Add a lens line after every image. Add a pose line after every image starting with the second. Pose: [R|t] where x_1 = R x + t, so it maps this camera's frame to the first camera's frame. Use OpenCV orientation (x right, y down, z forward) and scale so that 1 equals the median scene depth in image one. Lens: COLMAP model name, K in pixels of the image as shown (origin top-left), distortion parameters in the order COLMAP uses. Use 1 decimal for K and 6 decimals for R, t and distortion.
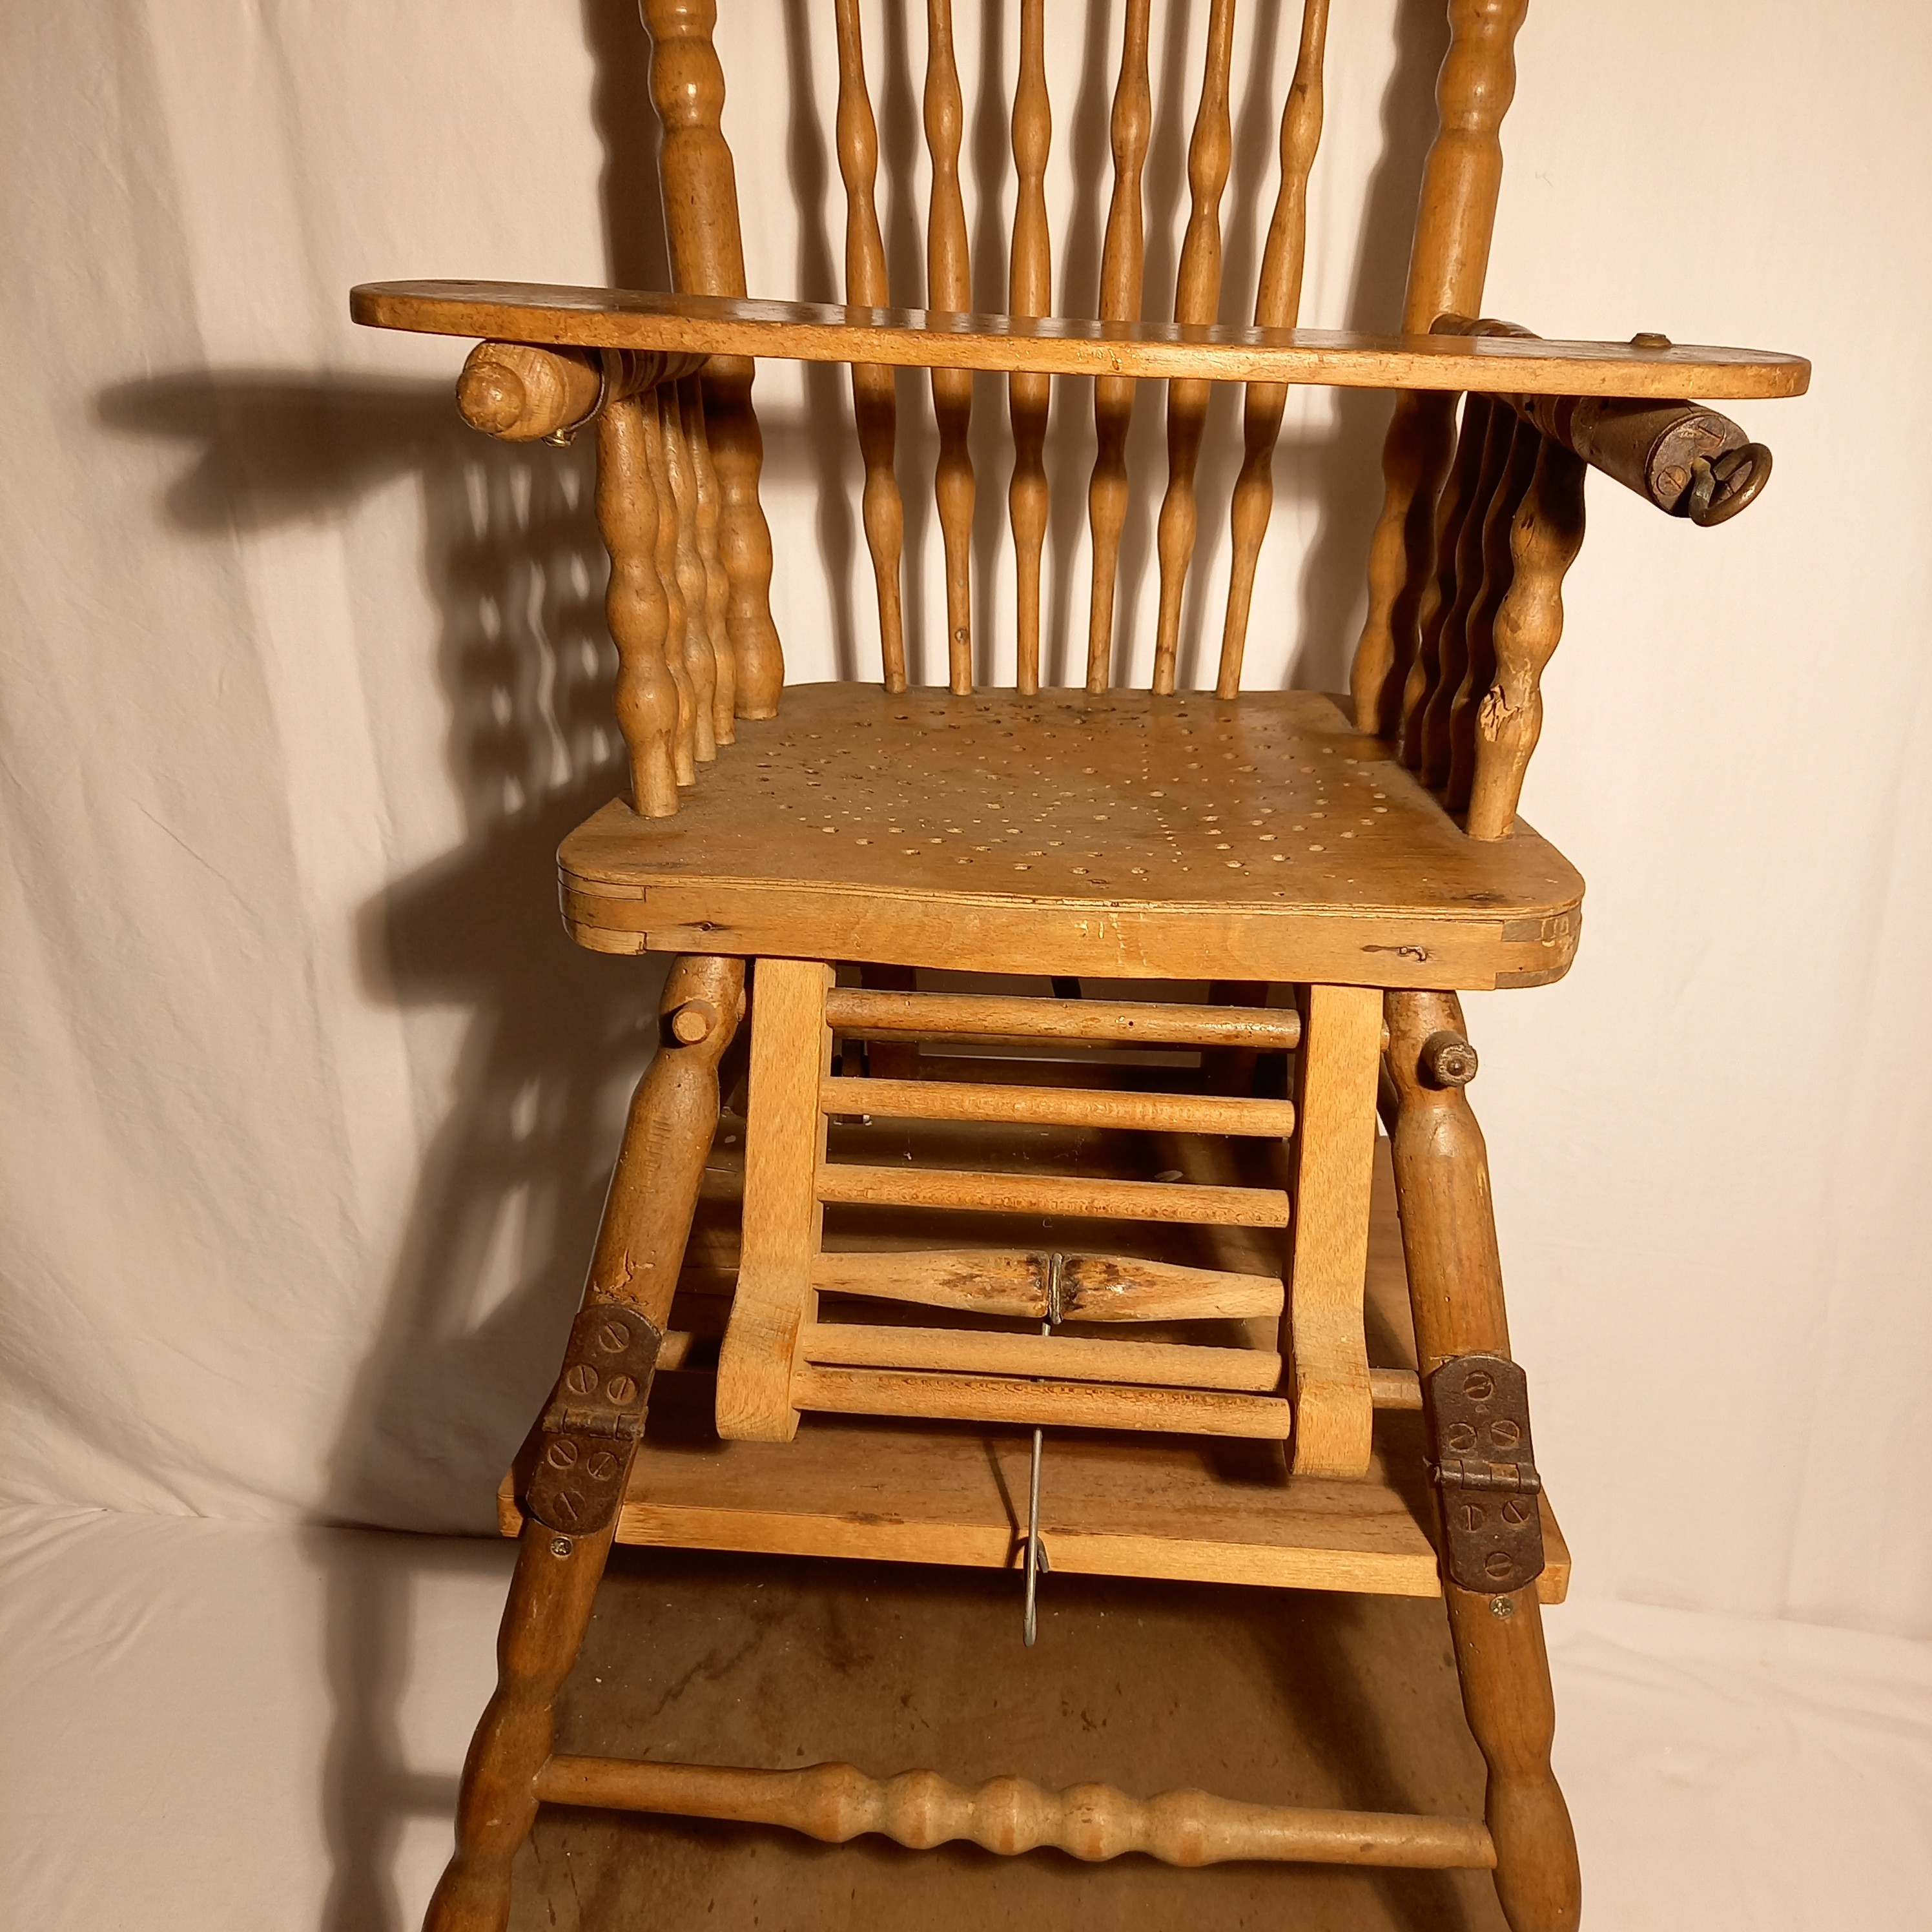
lens RADIAL K [[1900.8, 0, 962.4], [0, 1900.8, 959.5], [0, 0, 1]] dist [0.017016, 0.000000]
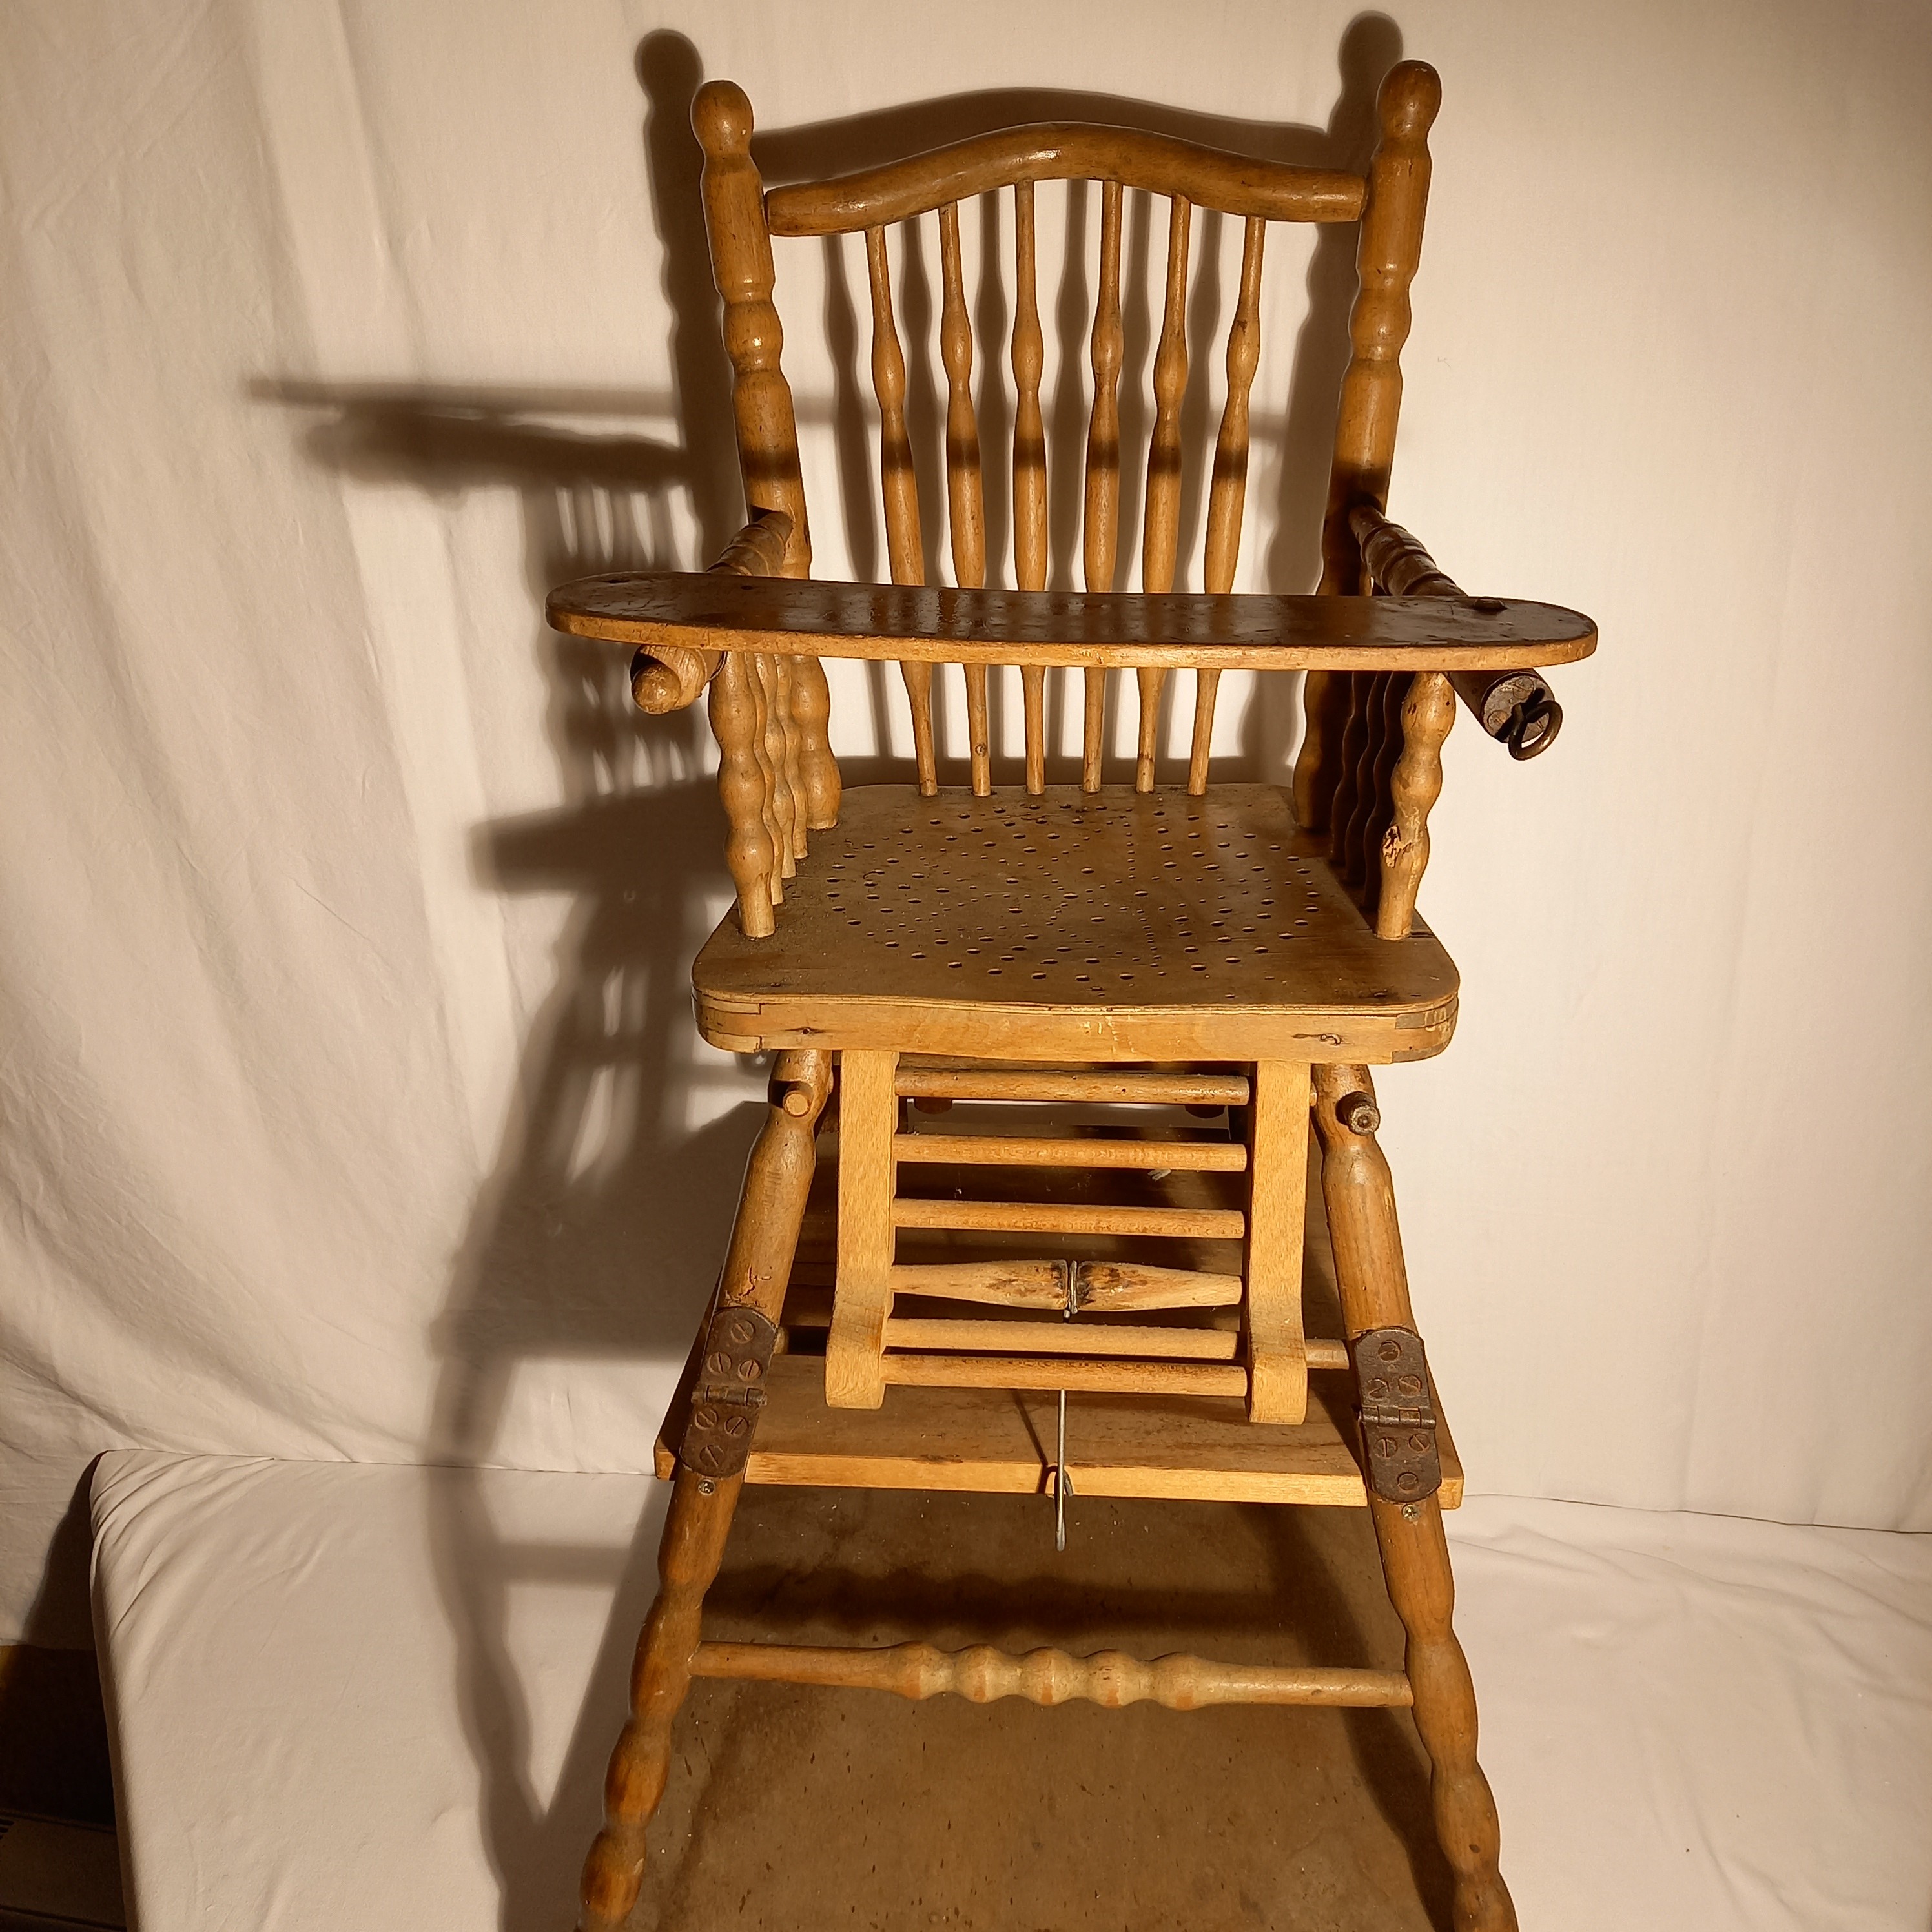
lens RADIAL K [[1900.8, 0, 963.0], [0, 1900.8, 961.9], [0, 0, 1]] dist [0.017016, 0.000000]
pose [[0.999596, -0.028417, -0.000182, -0.019949], [0.028396, 0.998554, 0.045646, -0.111657], [-0.001116, -0.045633, 0.998958, -0.305114]]
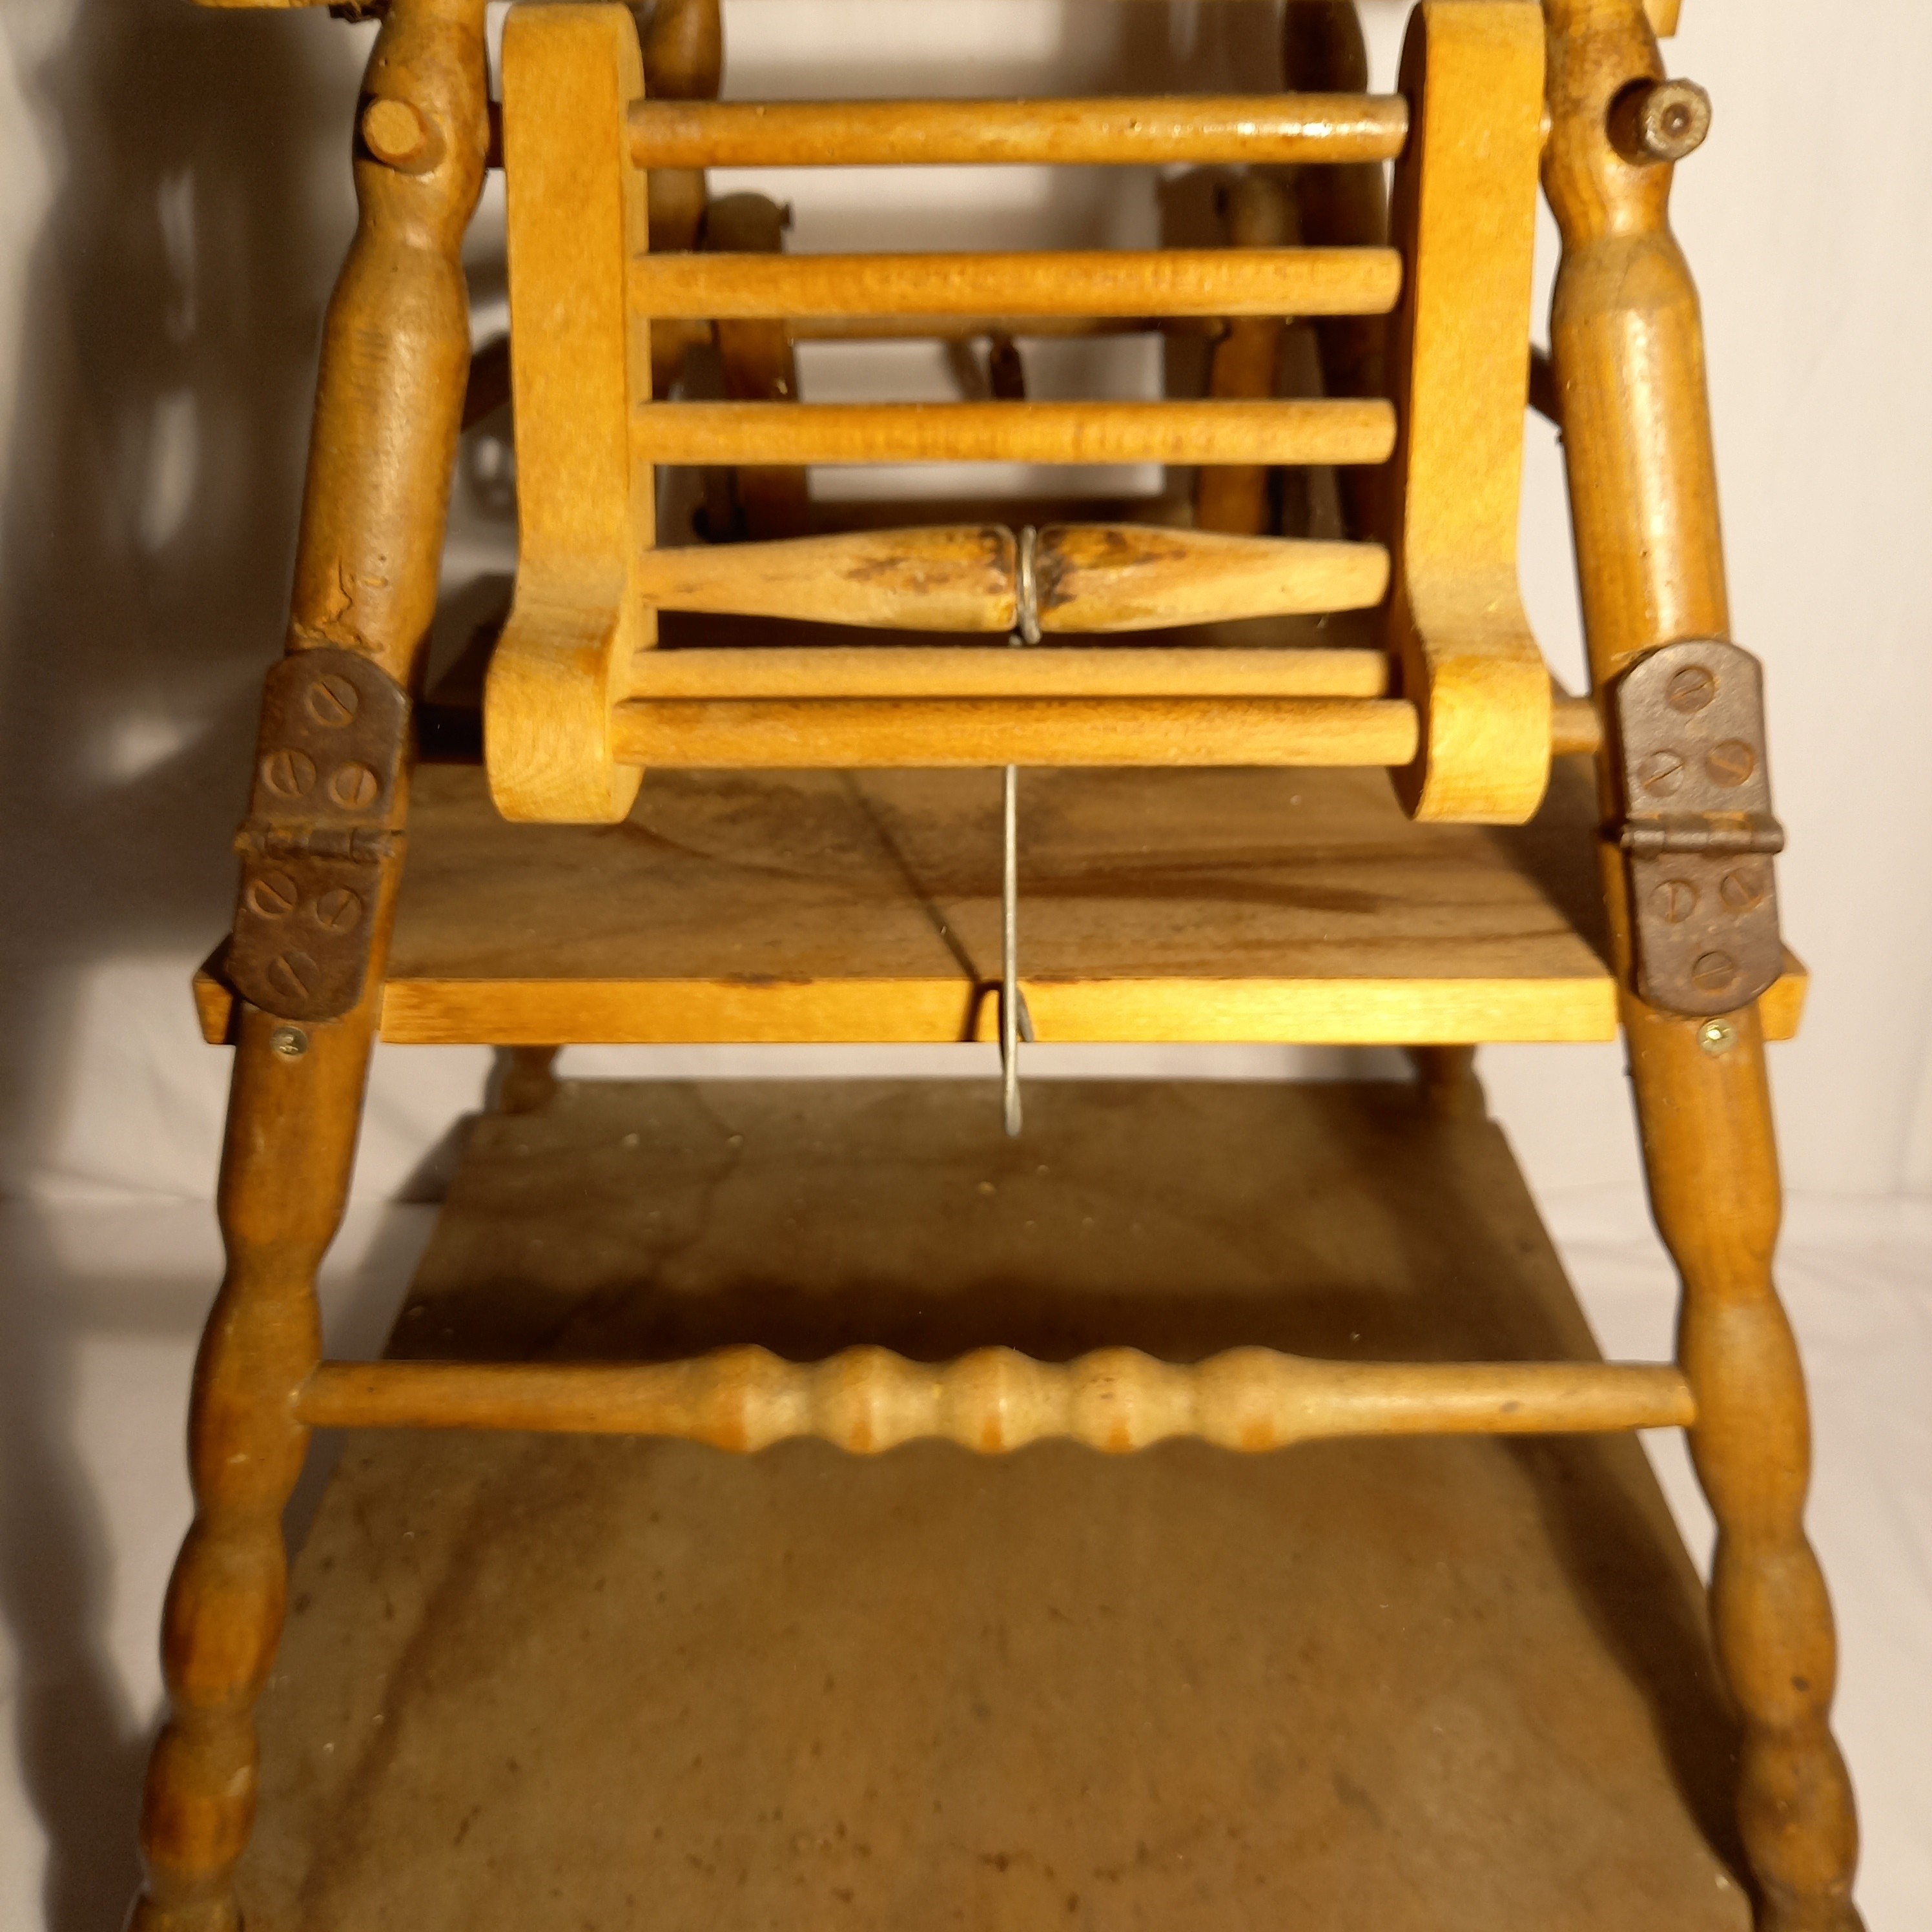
lens RADIAL K [[1900.8, 0, 968.5], [0, 1900.8, 984.2], [0, 0, 1]] dist [0.017016, 0.000000]
pose [[0.997711, -0.056111, 0.037750, -0.001634], [0.051029, 0.990936, 0.124266, 0.213906], [-0.044381, -0.122055, 0.991531, 0.336518]]
